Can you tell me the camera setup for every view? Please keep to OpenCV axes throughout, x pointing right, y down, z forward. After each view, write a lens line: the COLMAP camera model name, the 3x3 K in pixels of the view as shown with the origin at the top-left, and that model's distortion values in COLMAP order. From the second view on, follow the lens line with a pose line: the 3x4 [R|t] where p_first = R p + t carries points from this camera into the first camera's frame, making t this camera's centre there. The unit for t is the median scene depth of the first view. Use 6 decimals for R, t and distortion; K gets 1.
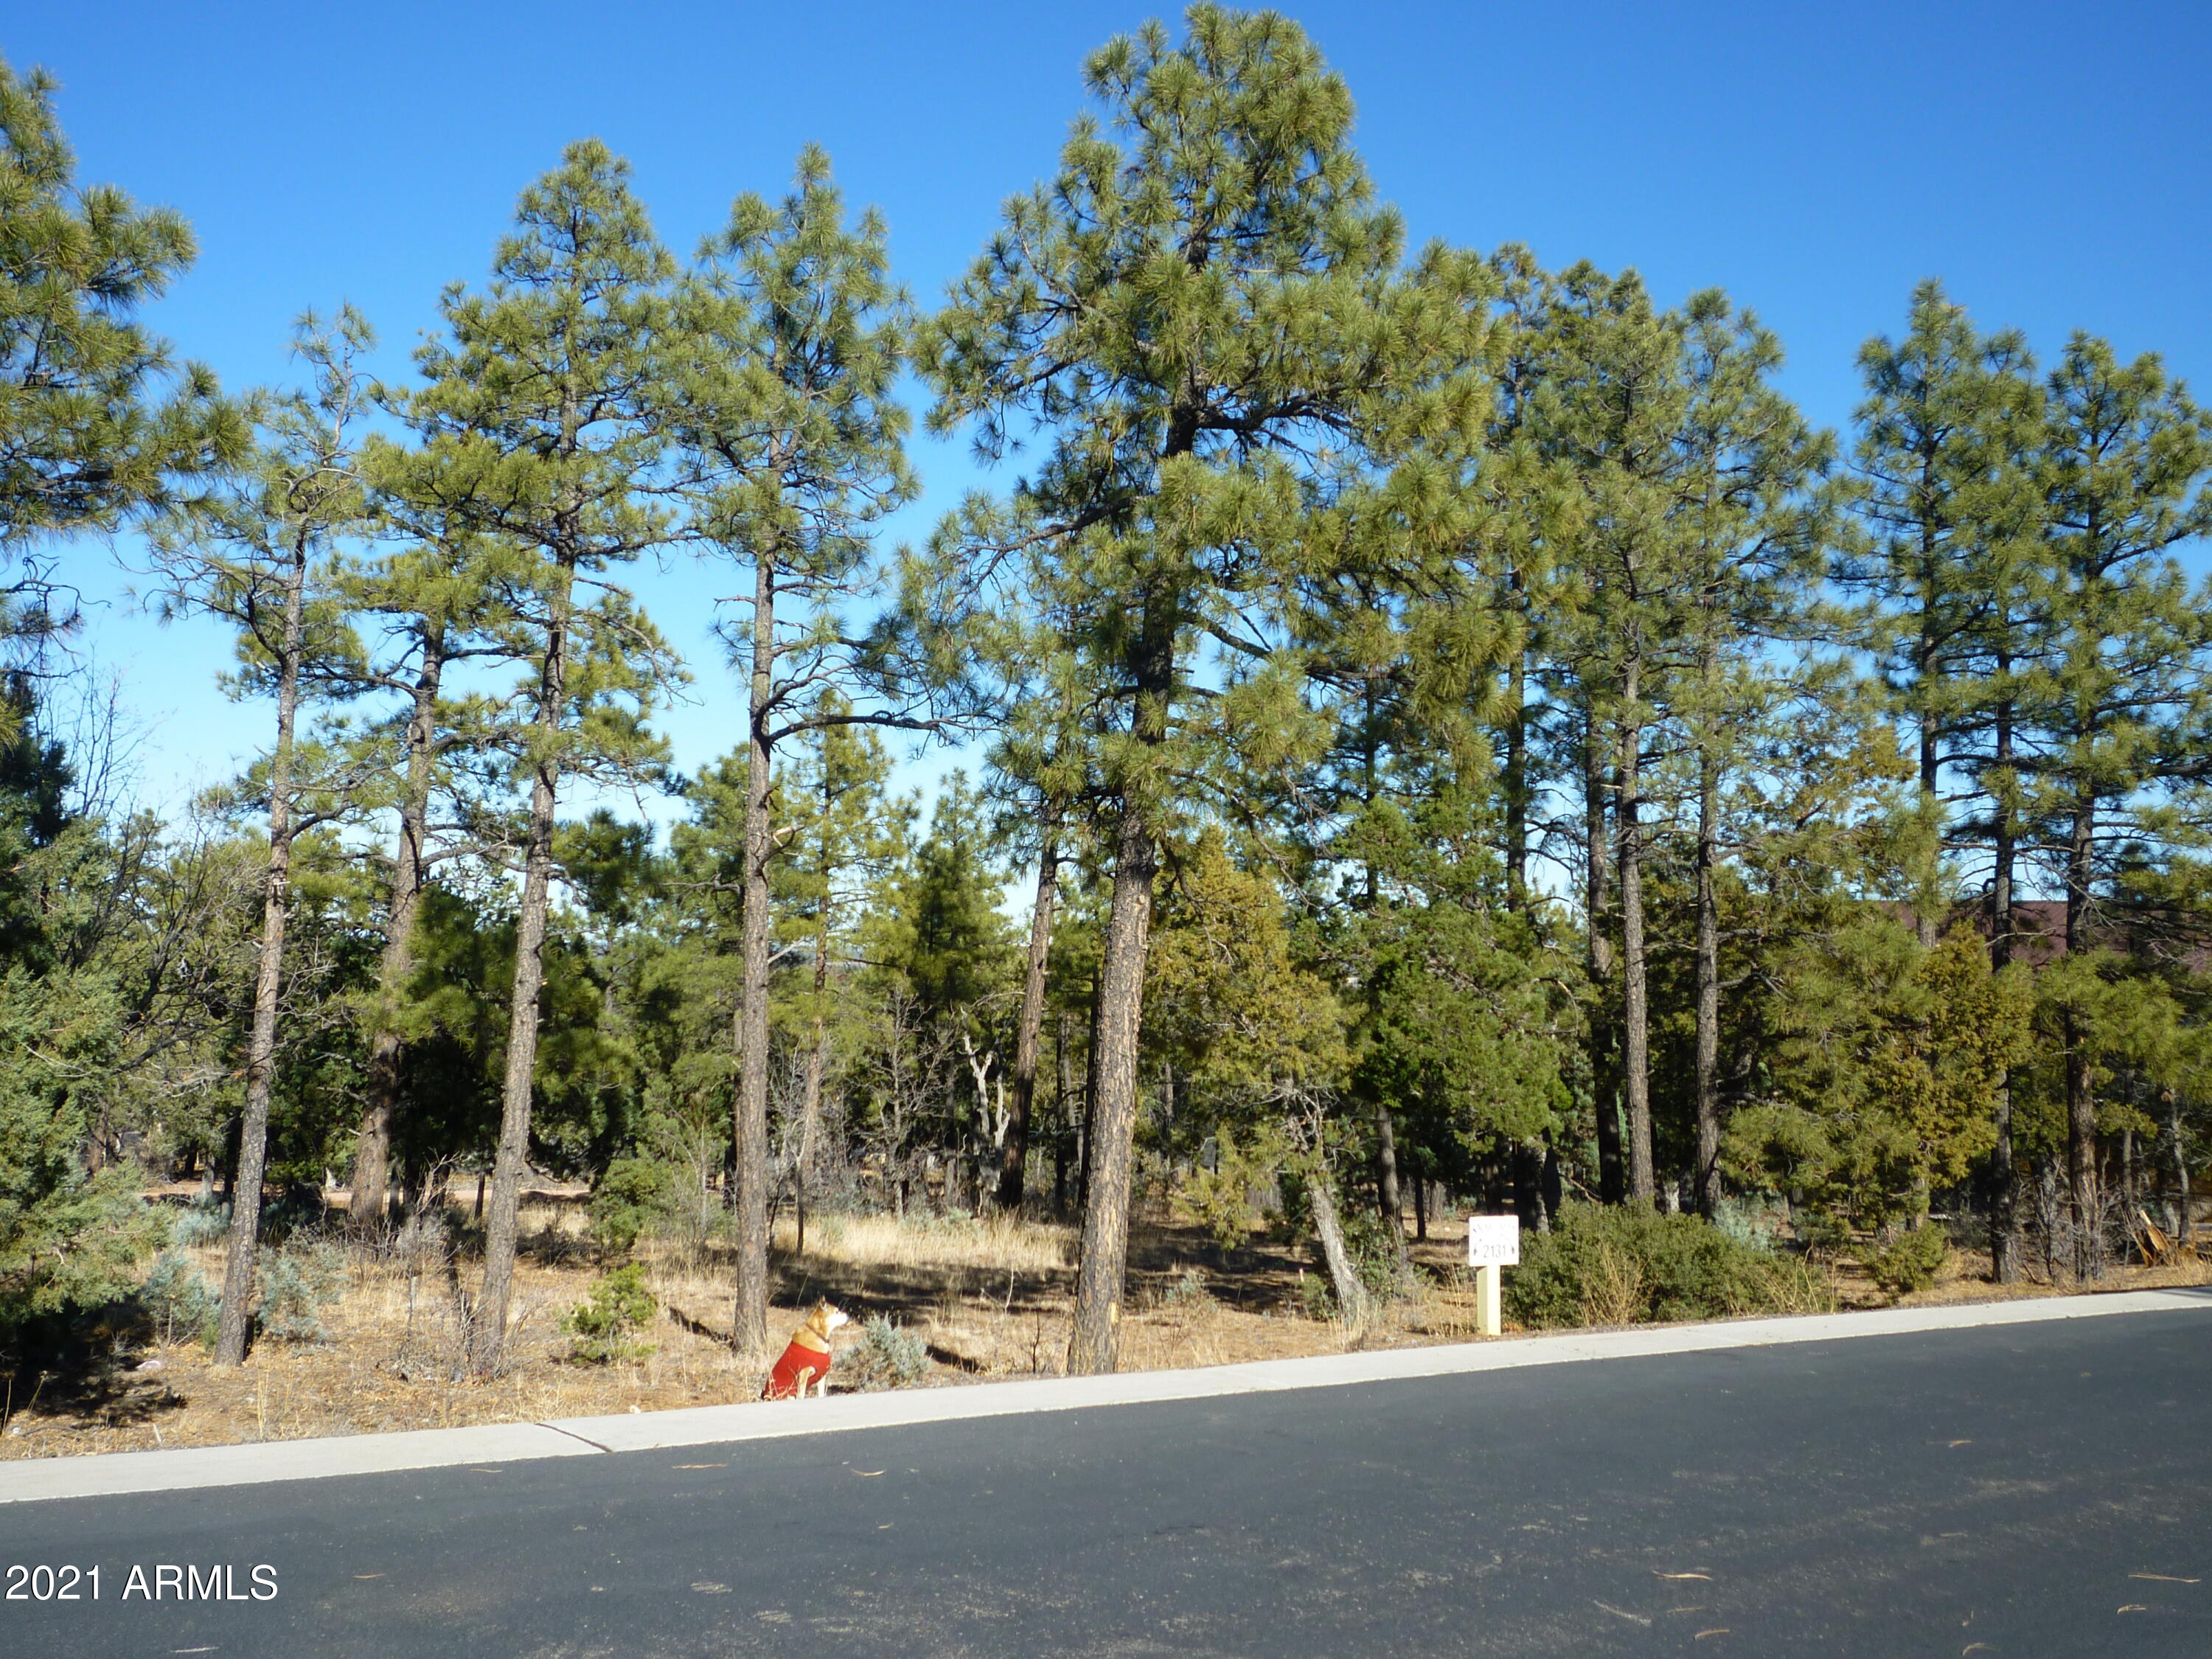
lens RADIAL K [[2321.9, 0, 1106.0], [0, 2321.9, 829.5], [0, 0, 1]] dist [-0.080837, 0.014238]
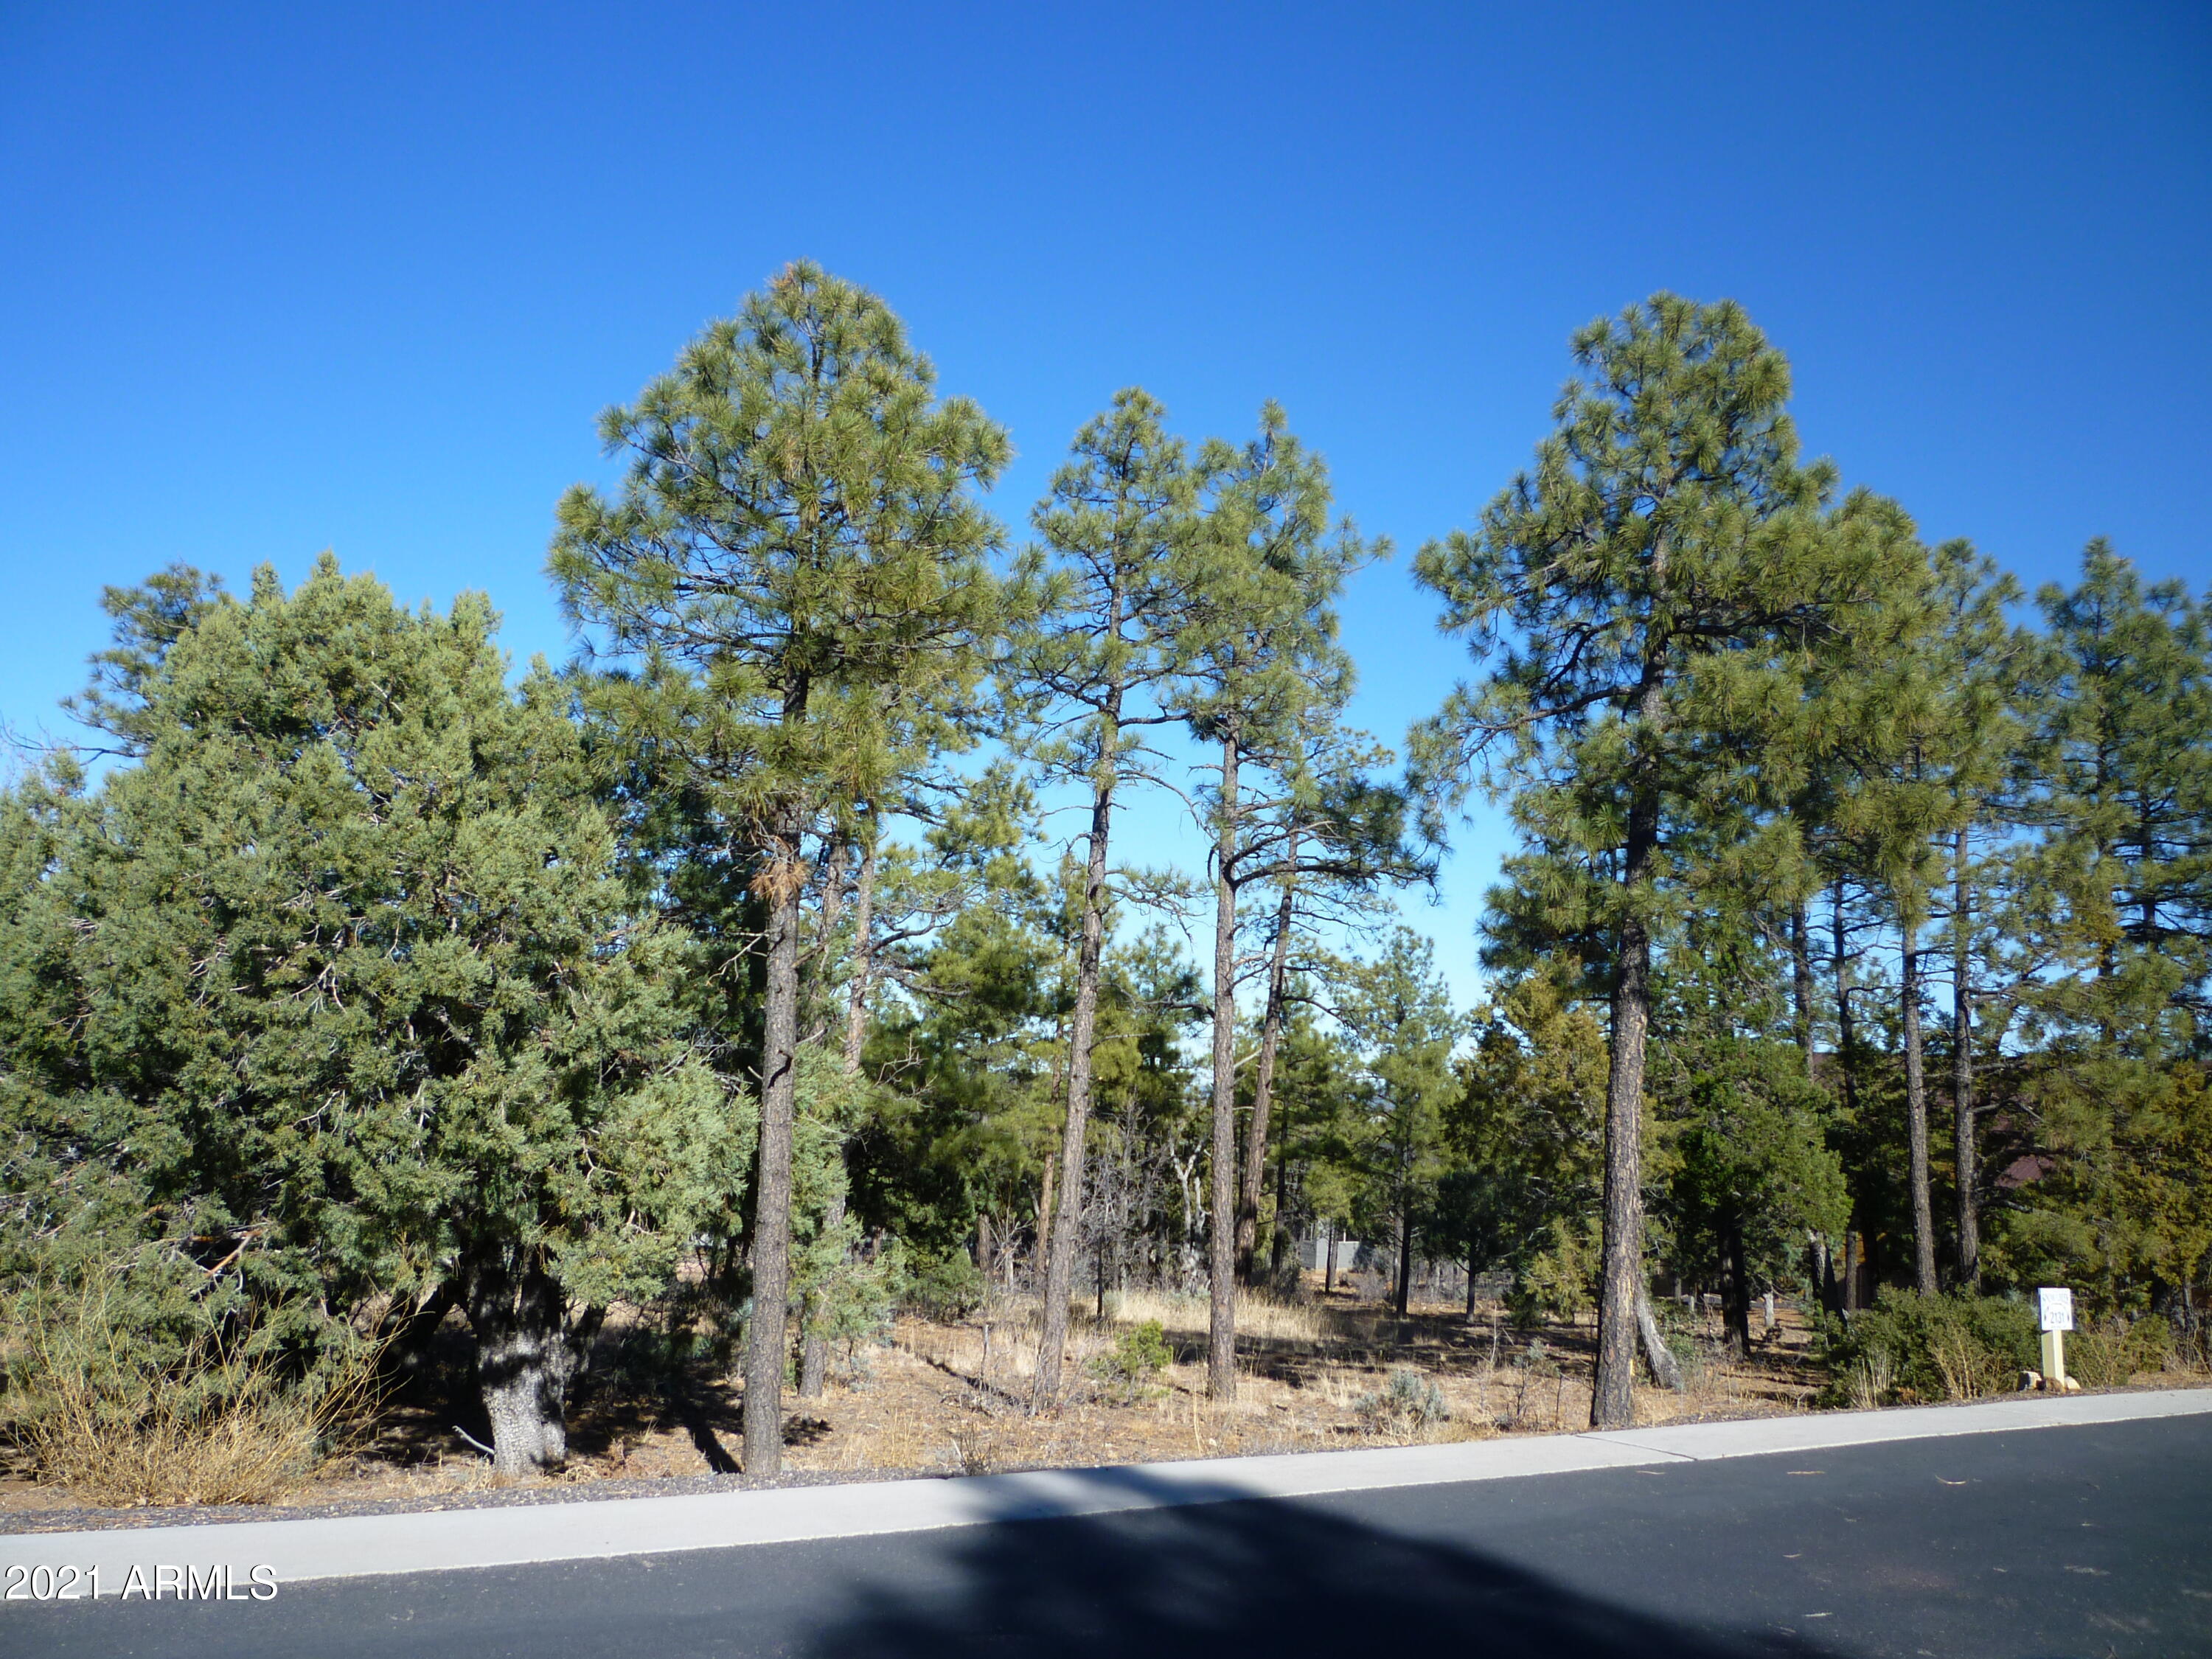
lens RADIAL K [[1900.1, 0, 1106.0], [0, 1900.1, 829.5], [0, 0, 1]] dist [-0.064194, -0.004759]
pose [[0.999171, 0.027246, -0.030253, -0.178337], [-0.029576, 0.996399, -0.079460, 0.013872], [0.027979, 0.080289, 0.996379, 0.006814]]
